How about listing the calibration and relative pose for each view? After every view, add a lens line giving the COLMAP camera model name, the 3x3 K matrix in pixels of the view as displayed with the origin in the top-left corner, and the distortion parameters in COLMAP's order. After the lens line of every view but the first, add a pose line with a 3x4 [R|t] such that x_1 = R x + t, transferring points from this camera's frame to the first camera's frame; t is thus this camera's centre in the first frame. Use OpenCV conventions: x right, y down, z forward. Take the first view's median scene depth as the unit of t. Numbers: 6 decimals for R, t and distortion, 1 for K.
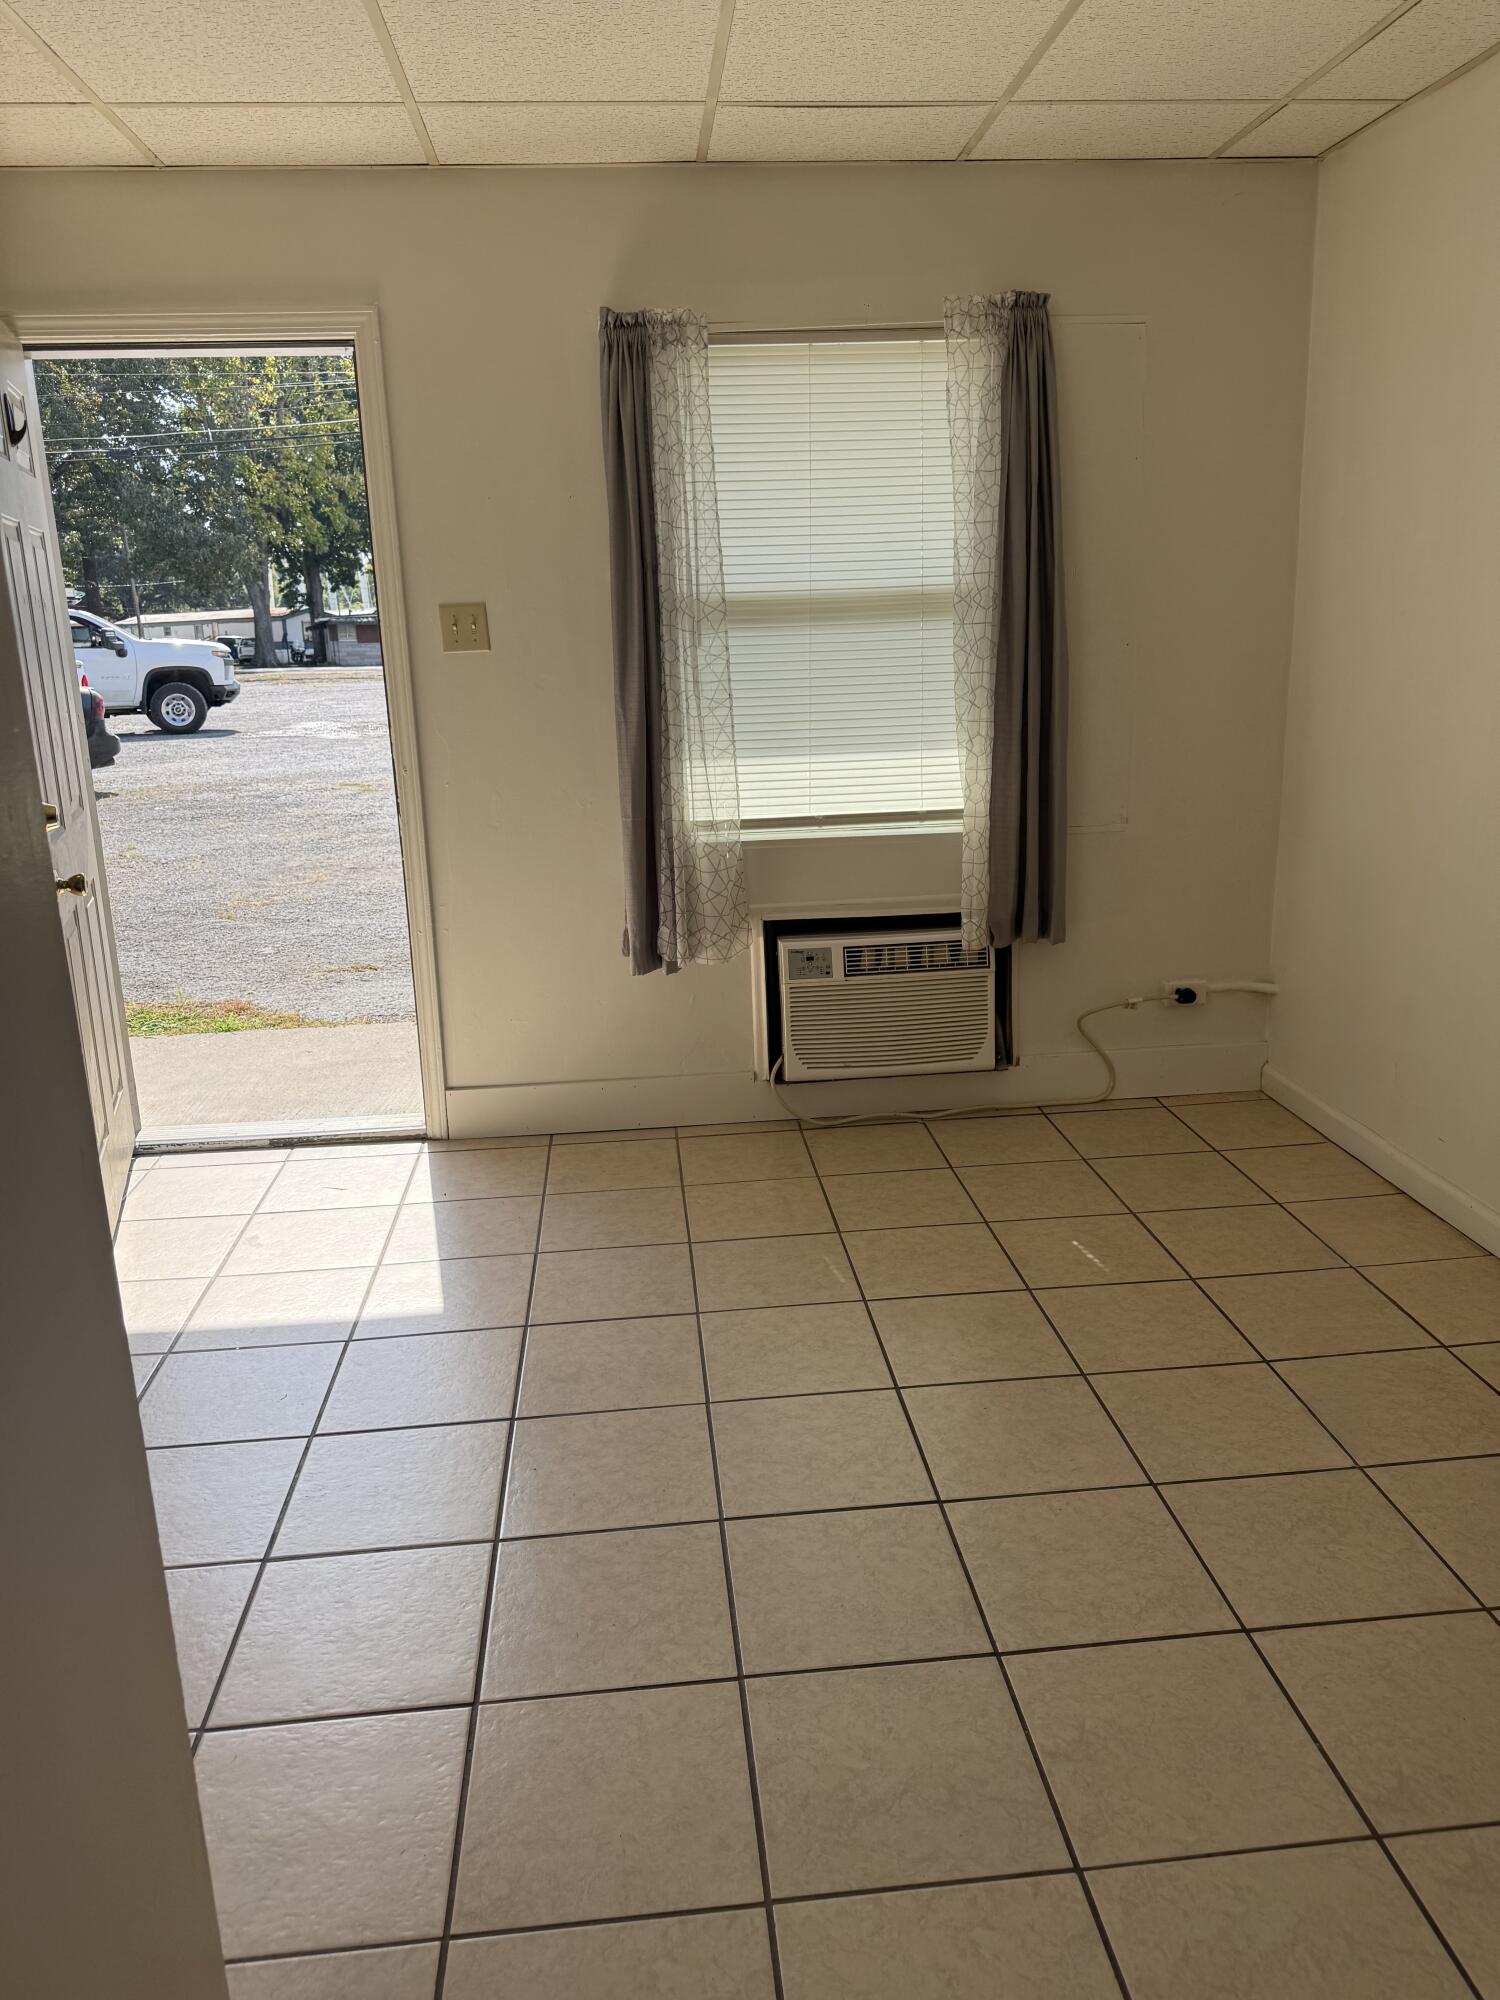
lens RADIAL K [[1424.6, 0, 752.5], [0, 1424.6, 1002.2], [0, 0, 1]] dist [0.022346, -0.008790]
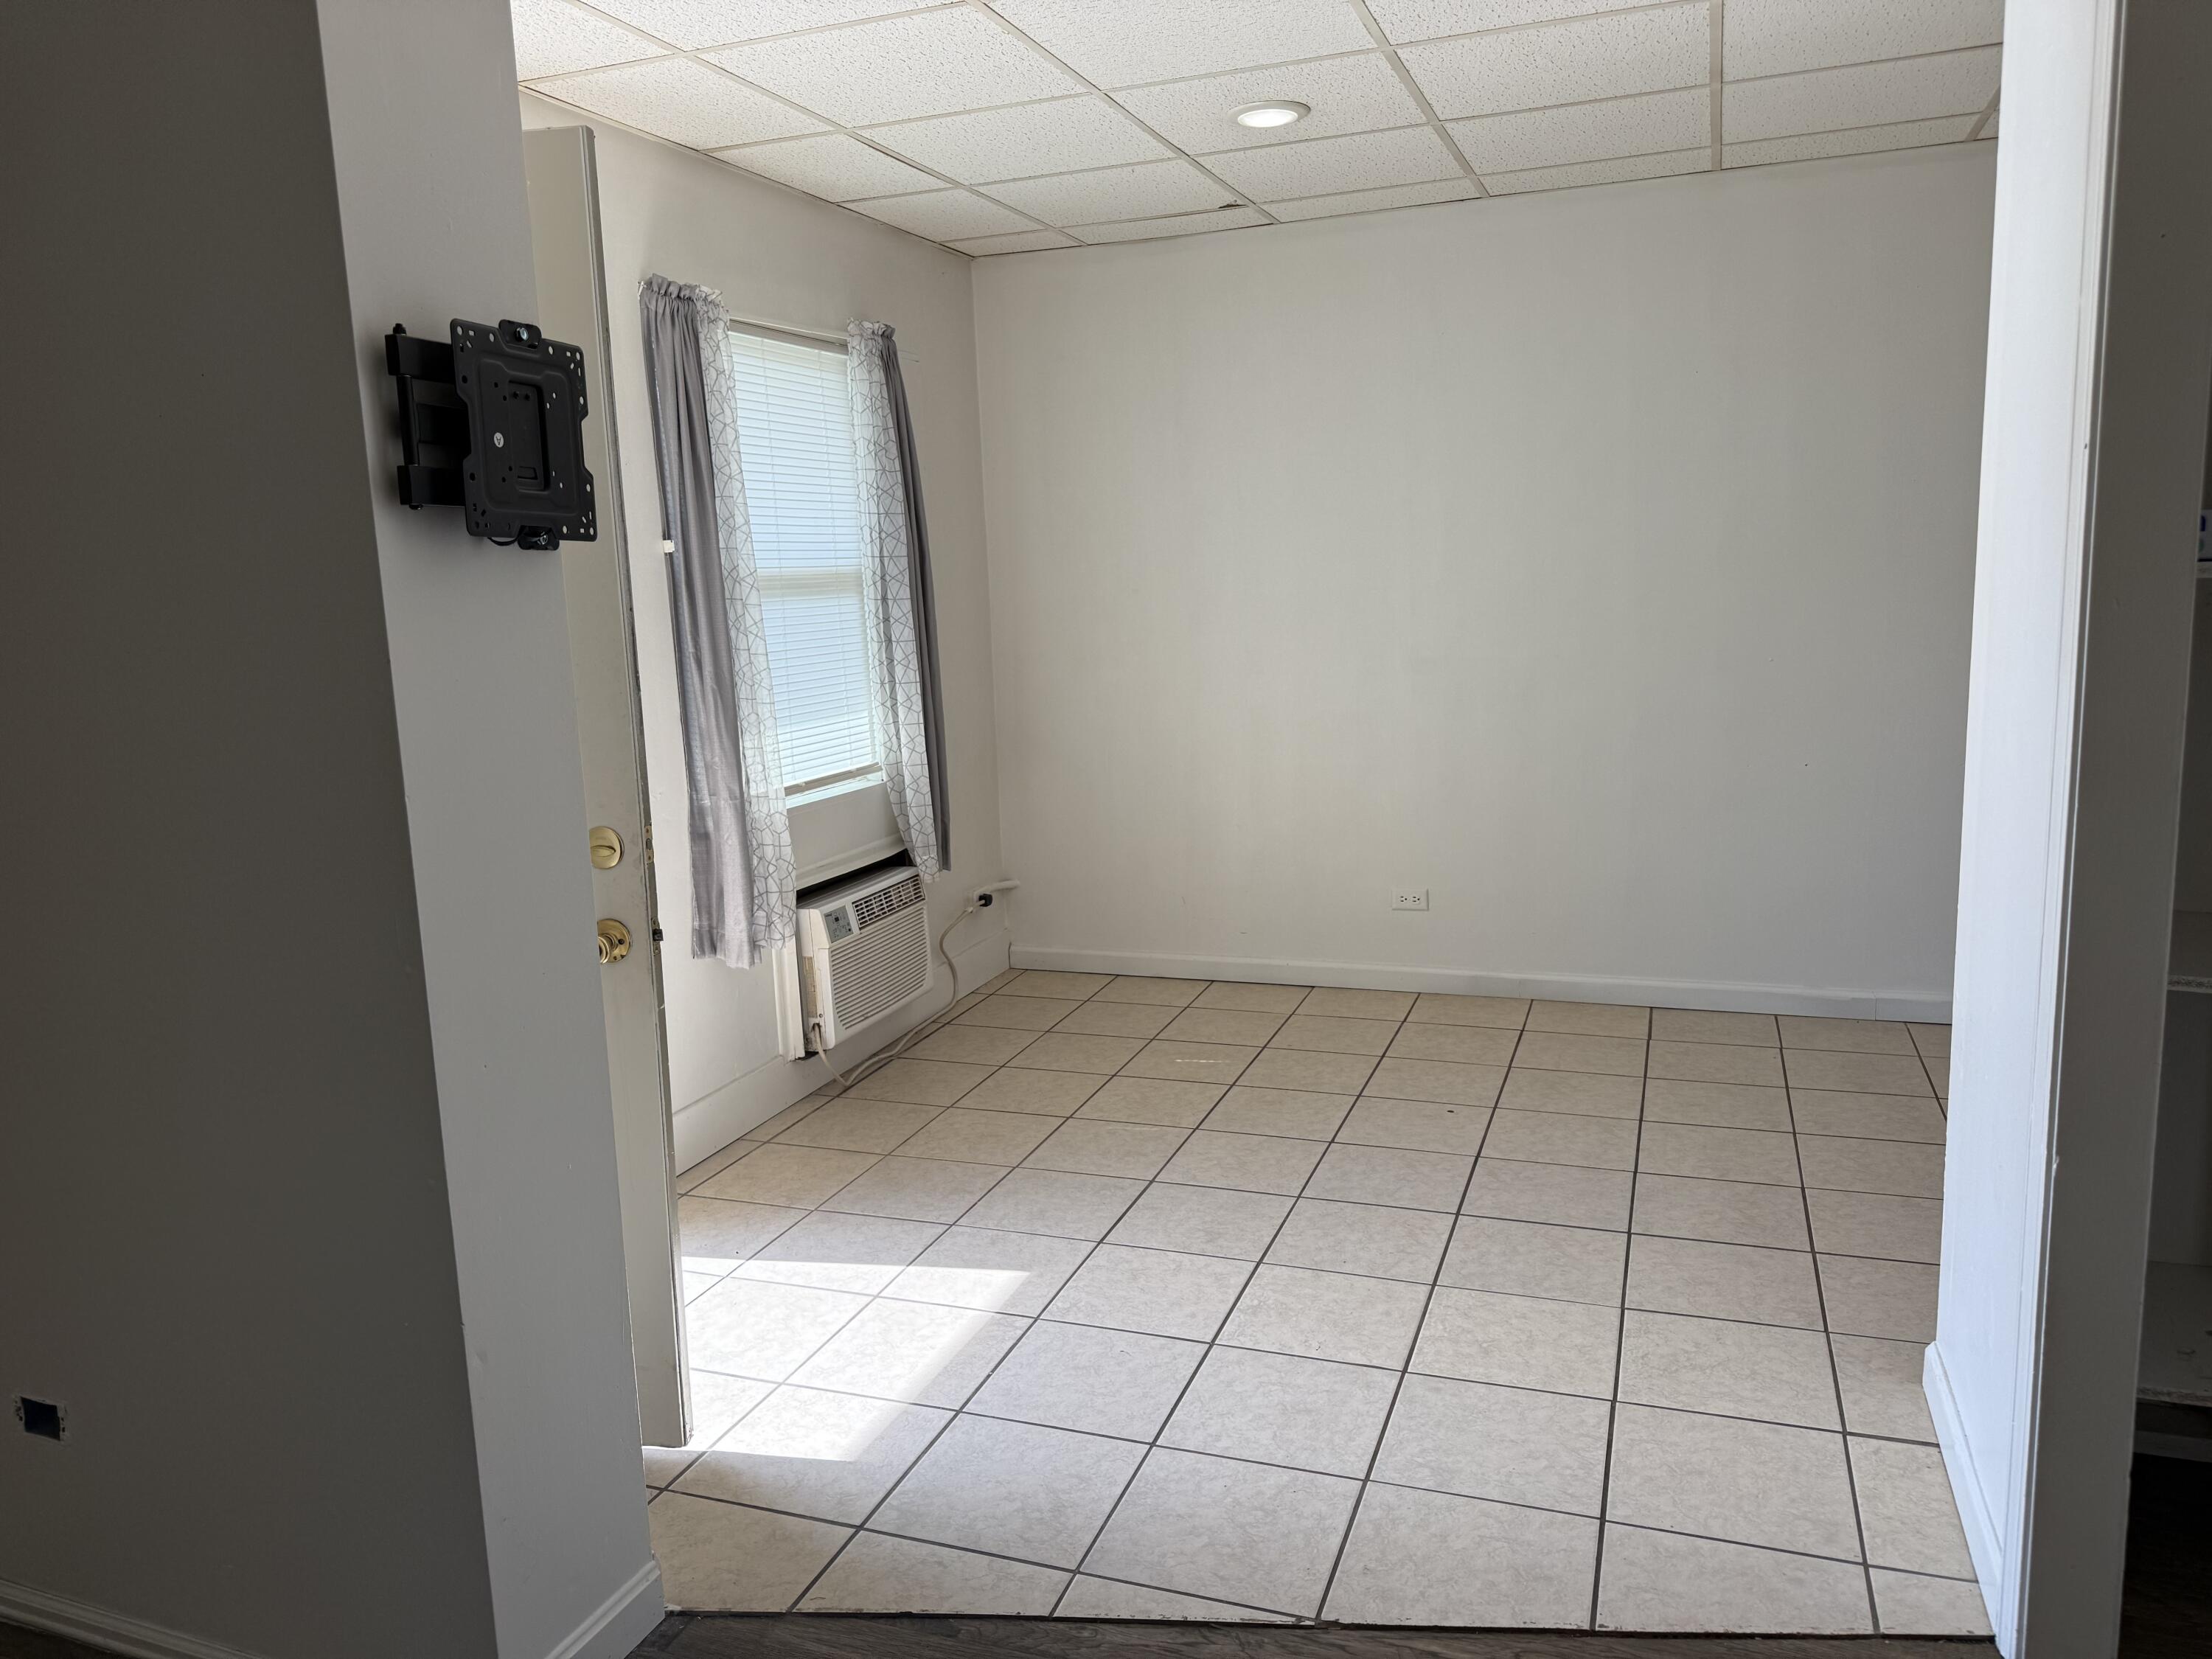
lens RADIAL K [[1575.6, 0, 1101.5], [0, 1575.6, 827.4], [0, 0, 1]] dist [0.022346, -0.008790]
pose [[0.447404, -0.136697, 0.883823, -0.926411], [0.266283, 0.963789, 0.014269, -0.064180], [-0.853770, 0.228963, 0.467603, 0.327137]]
